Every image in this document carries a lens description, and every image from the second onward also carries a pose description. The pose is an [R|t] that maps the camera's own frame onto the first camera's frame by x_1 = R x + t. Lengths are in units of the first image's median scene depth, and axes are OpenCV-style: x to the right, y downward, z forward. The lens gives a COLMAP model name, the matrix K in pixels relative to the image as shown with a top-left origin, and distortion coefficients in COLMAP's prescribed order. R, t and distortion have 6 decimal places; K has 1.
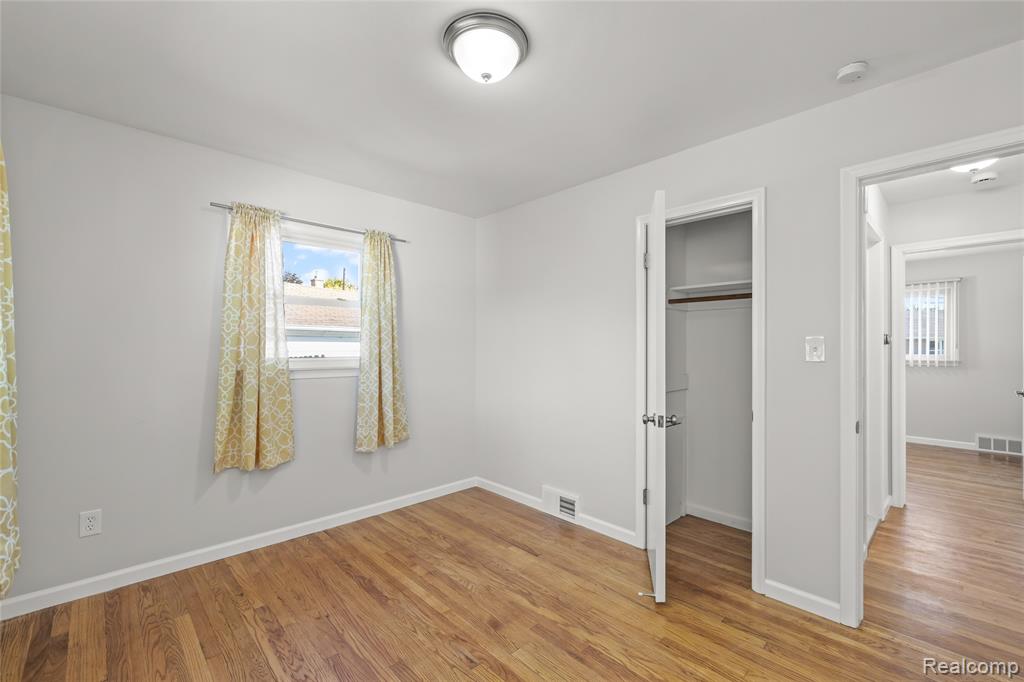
lens RADIAL K [[428.8, 0, 510.4], [0, 428.8, 342.7], [0, 0, 1]] dist [0.002526, 0.000633]
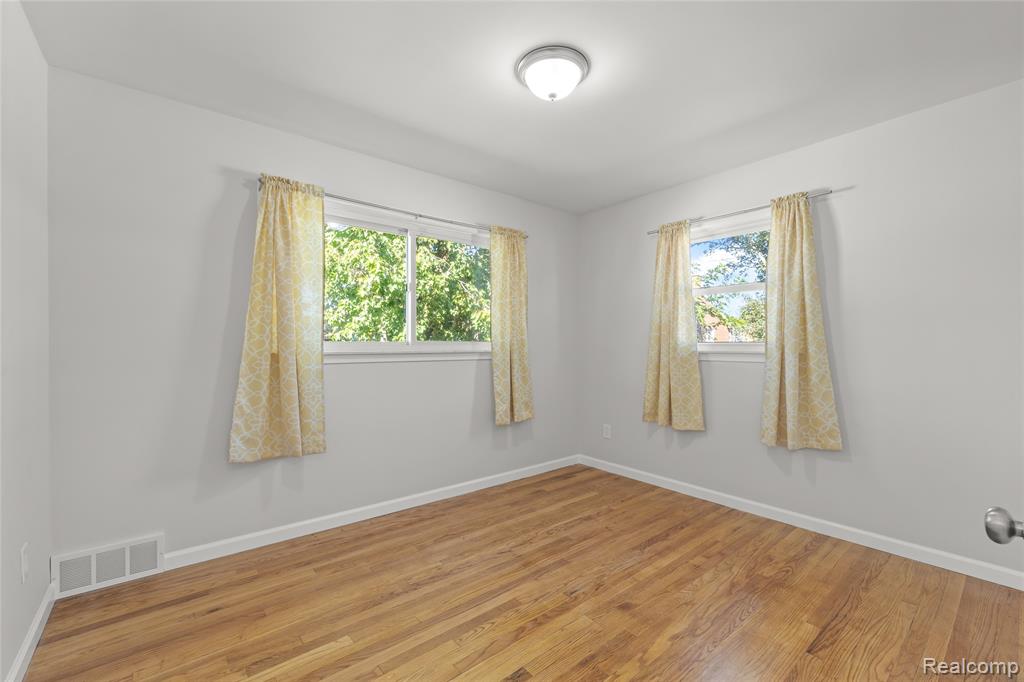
lens RADIAL K [[428.8, 0, 510.9], [0, 428.8, 346.8], [0, 0, 1]] dist [0.002526, 0.000633]
pose [[-0.077560, 0.002098, -0.996986, 0.753618], [0.008979, 0.999959, 0.001405, 0.047755], [0.996947, -0.008843, -0.077575, 0.646027]]
